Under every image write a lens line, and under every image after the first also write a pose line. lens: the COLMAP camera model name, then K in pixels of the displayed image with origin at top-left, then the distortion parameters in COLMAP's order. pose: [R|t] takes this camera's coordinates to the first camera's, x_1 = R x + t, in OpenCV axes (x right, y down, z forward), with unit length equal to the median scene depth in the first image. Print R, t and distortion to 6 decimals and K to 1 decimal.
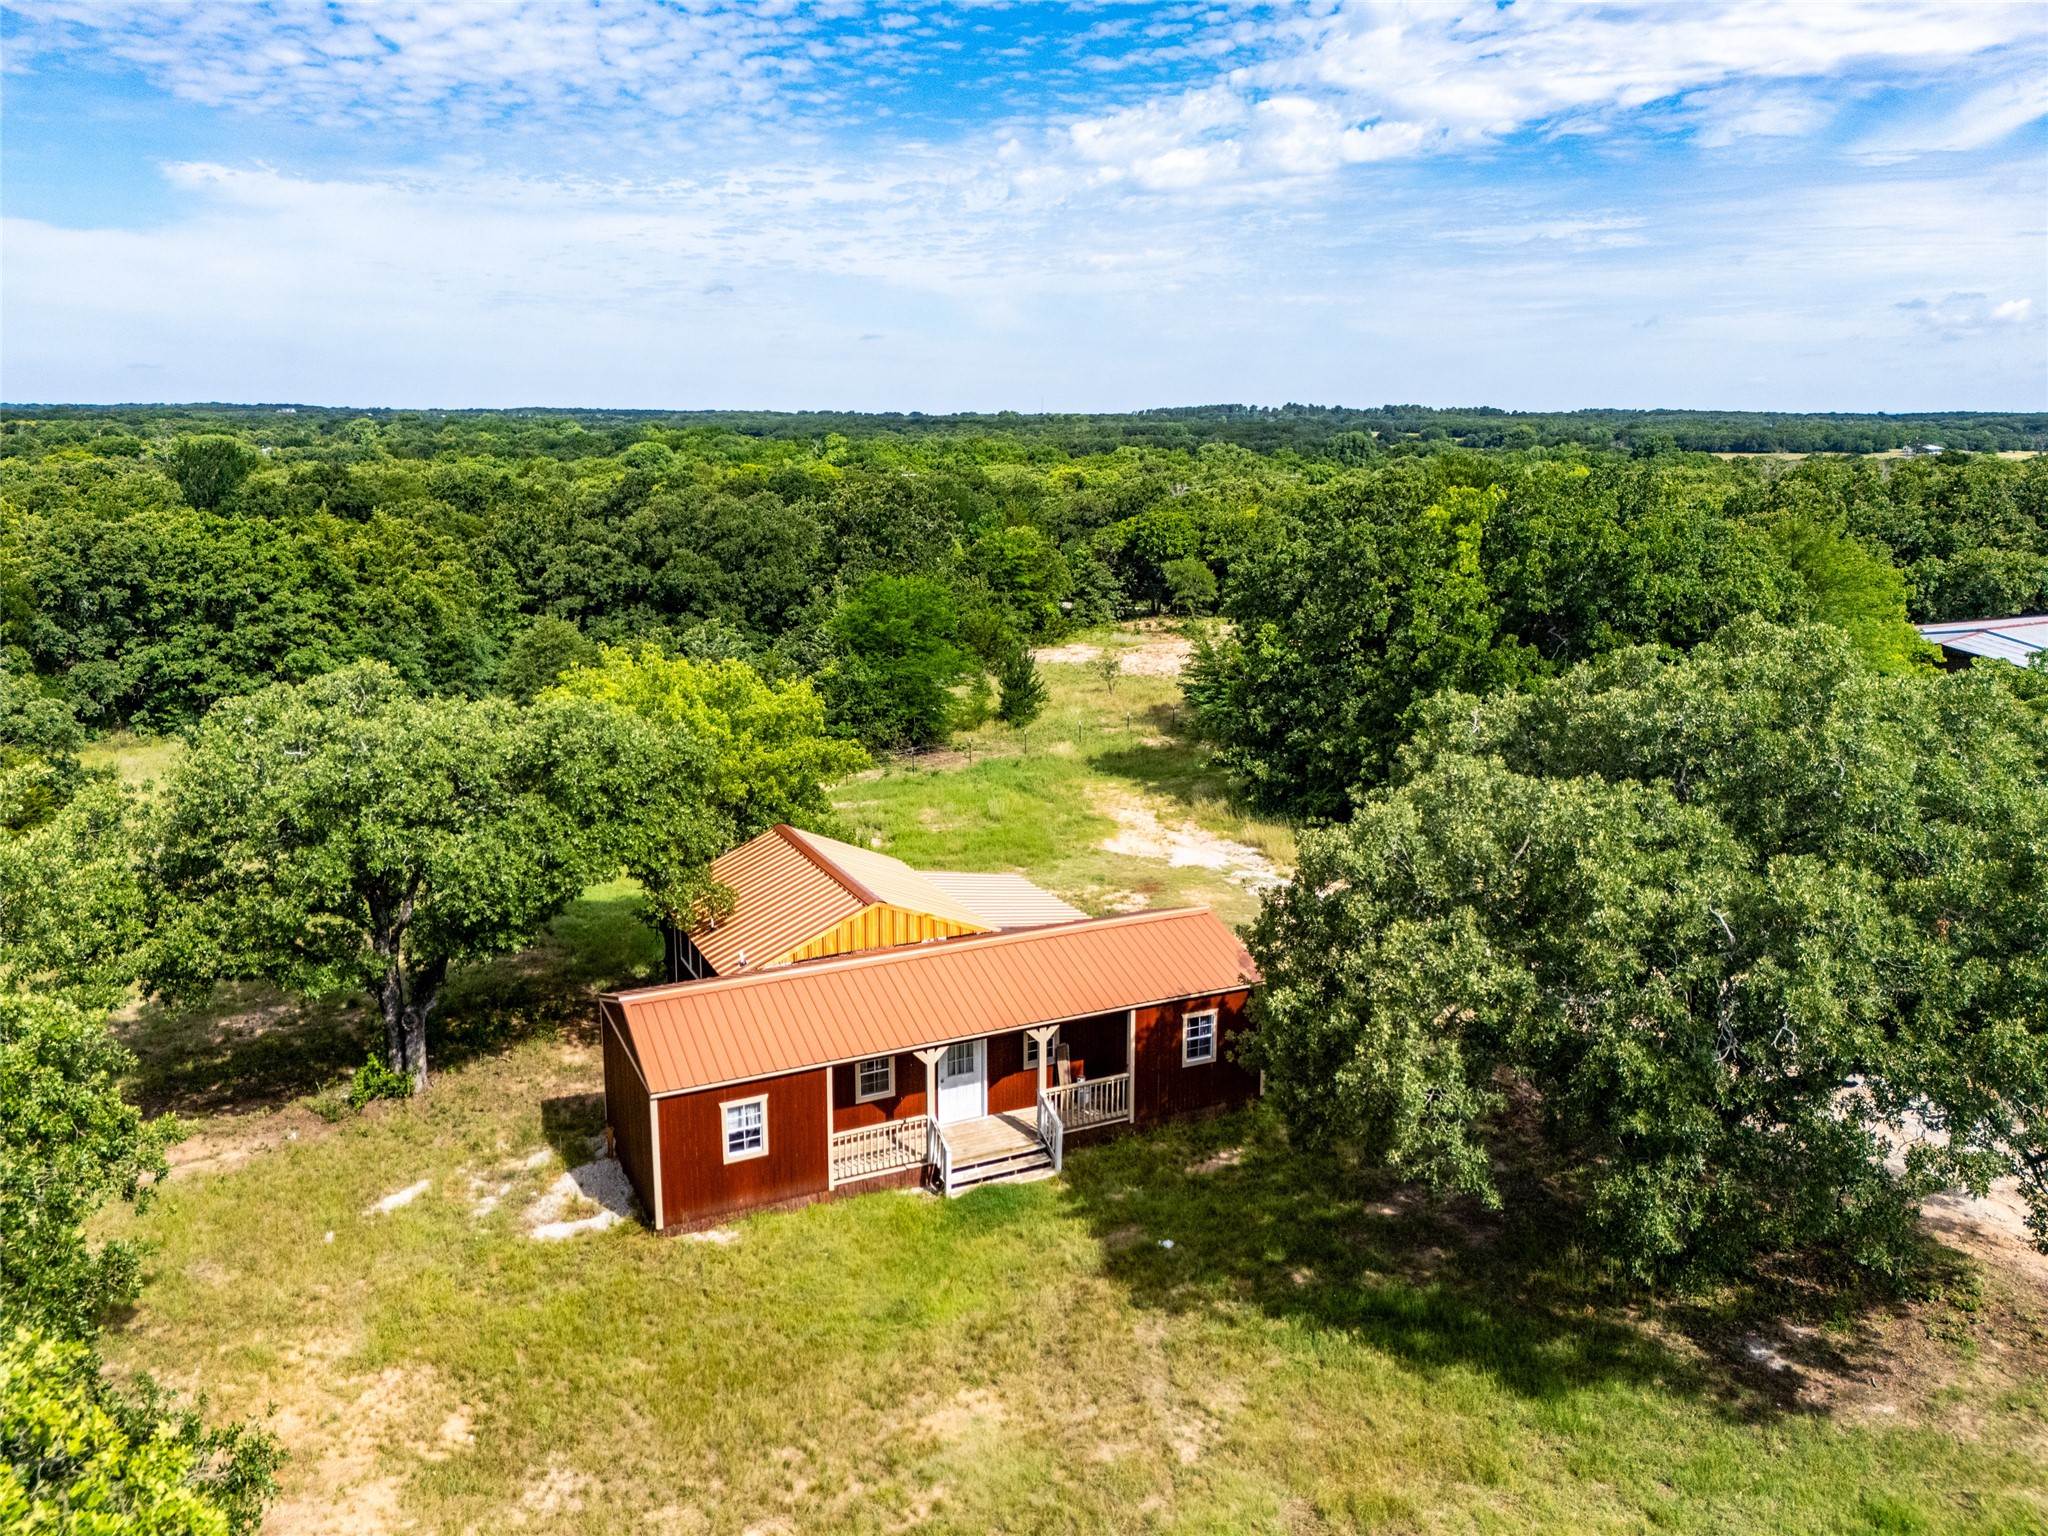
lens RADIAL K [[1522.8, 0, 1031.7], [0, 1522.8, 770.0], [0, 0, 1]] dist [0.068073, -0.058275]
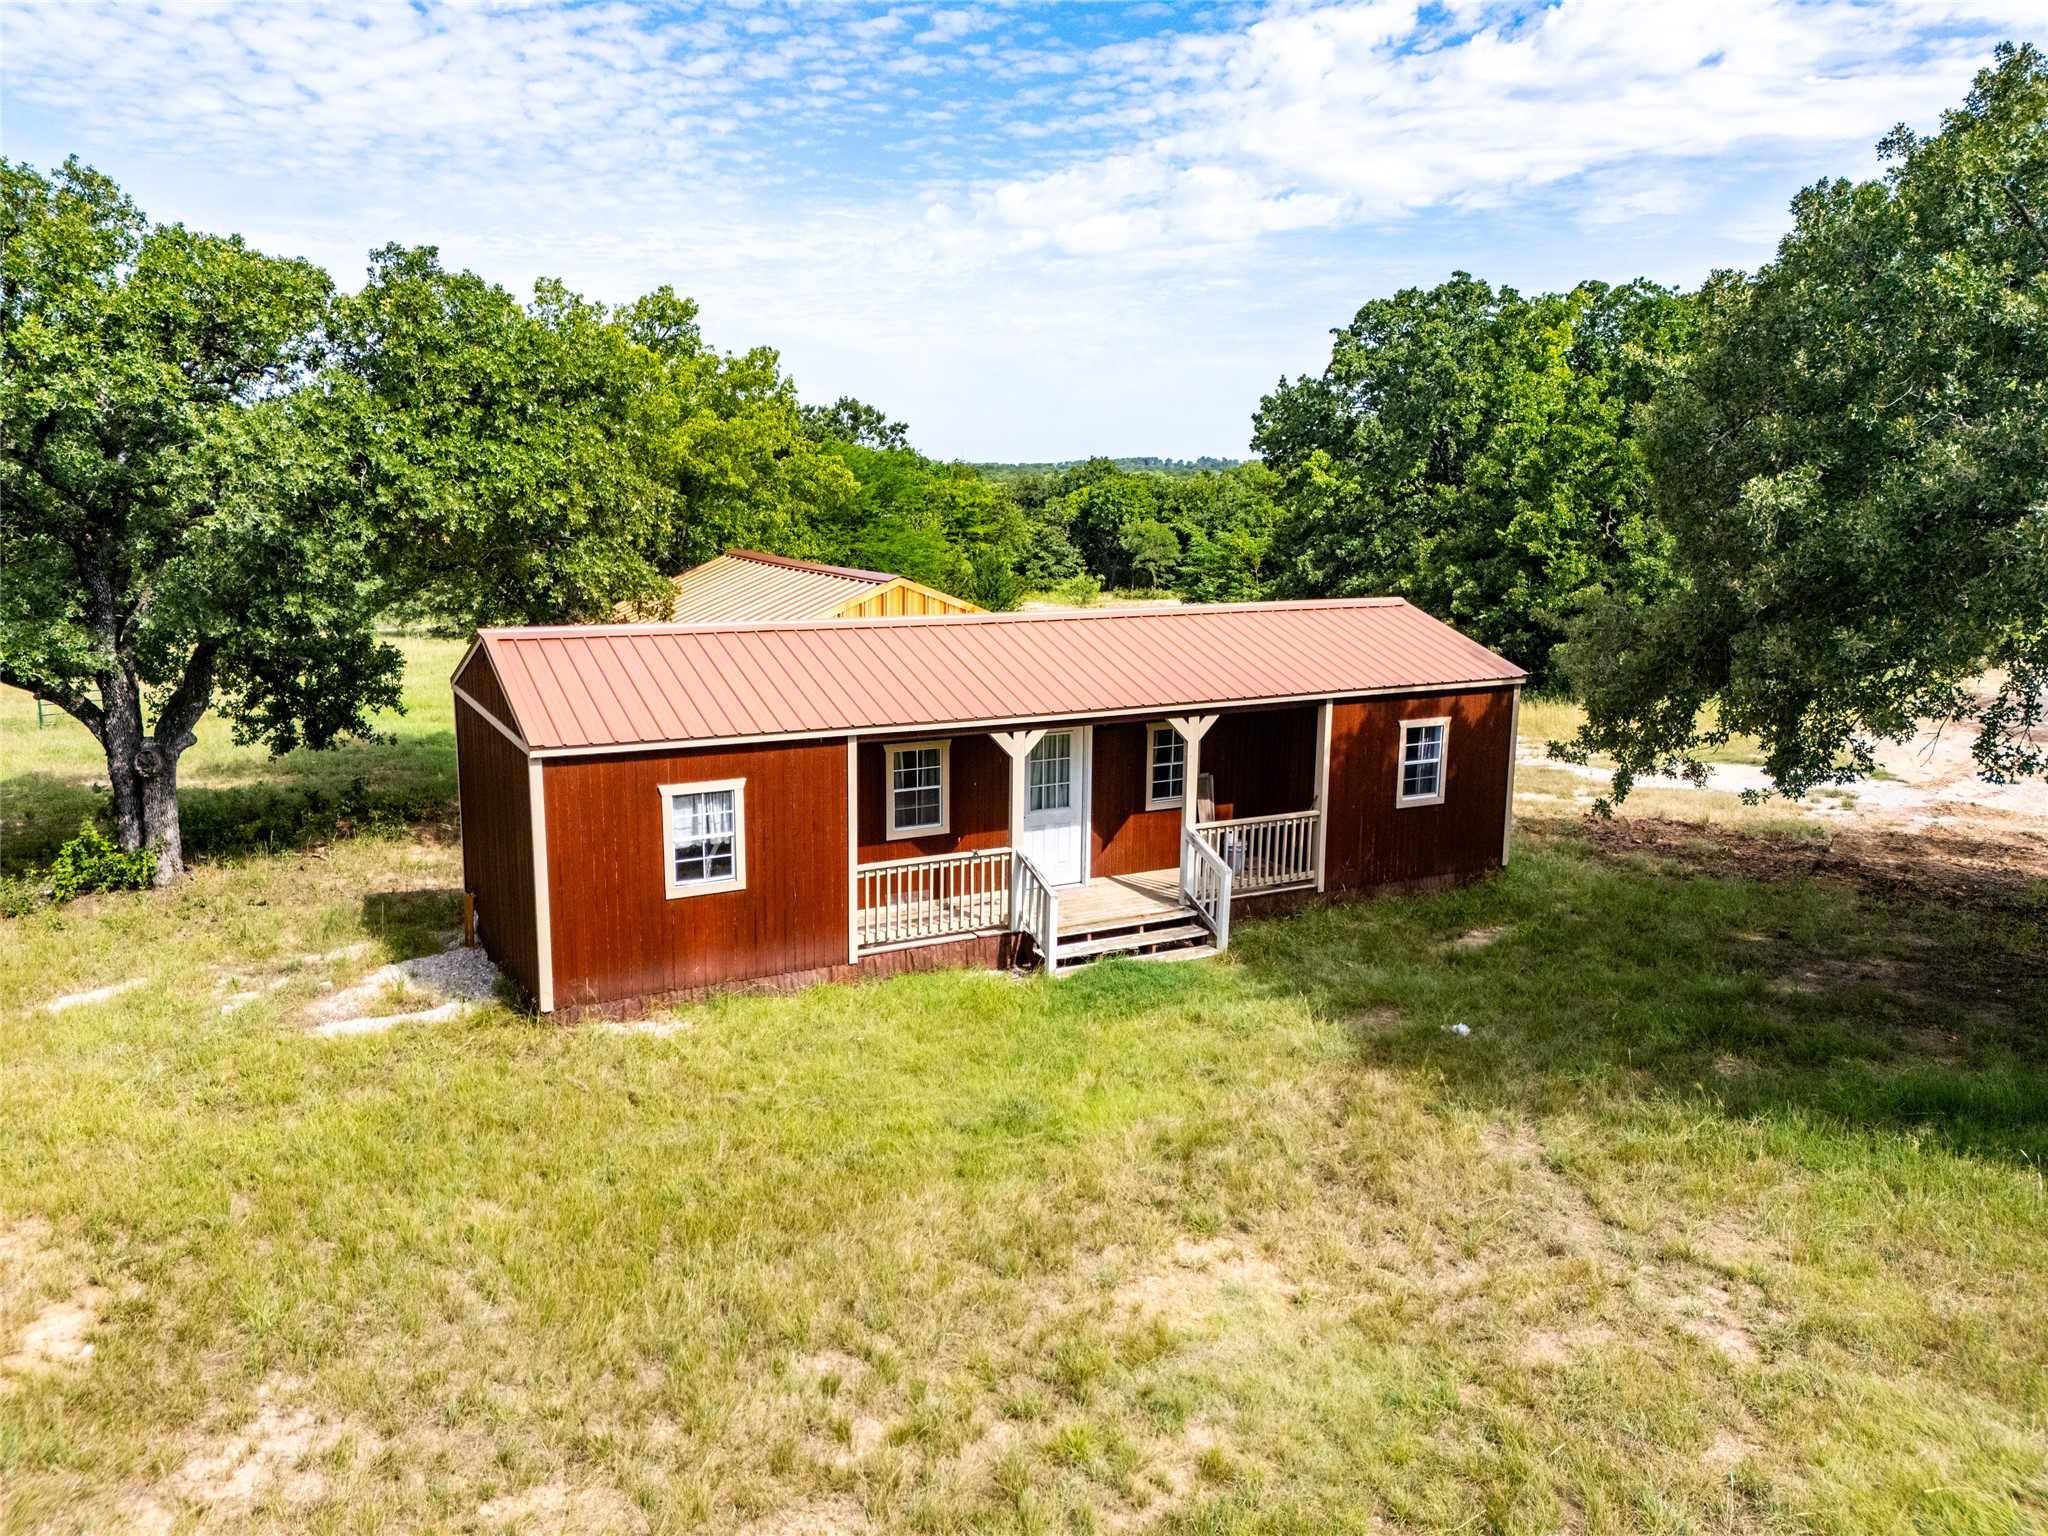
lens RADIAL K [[1499.7, 0, 1032.2], [0, 1499.7, 761.0], [0, 0, 1]] dist [0.069745, -0.068323]
pose [[0.998519, 0.000034, 0.054400, -0.095994], [0.002111, 0.999222, -0.039375, 0.224923], [-0.054359, 0.039432, 0.997743, 0.436727]]
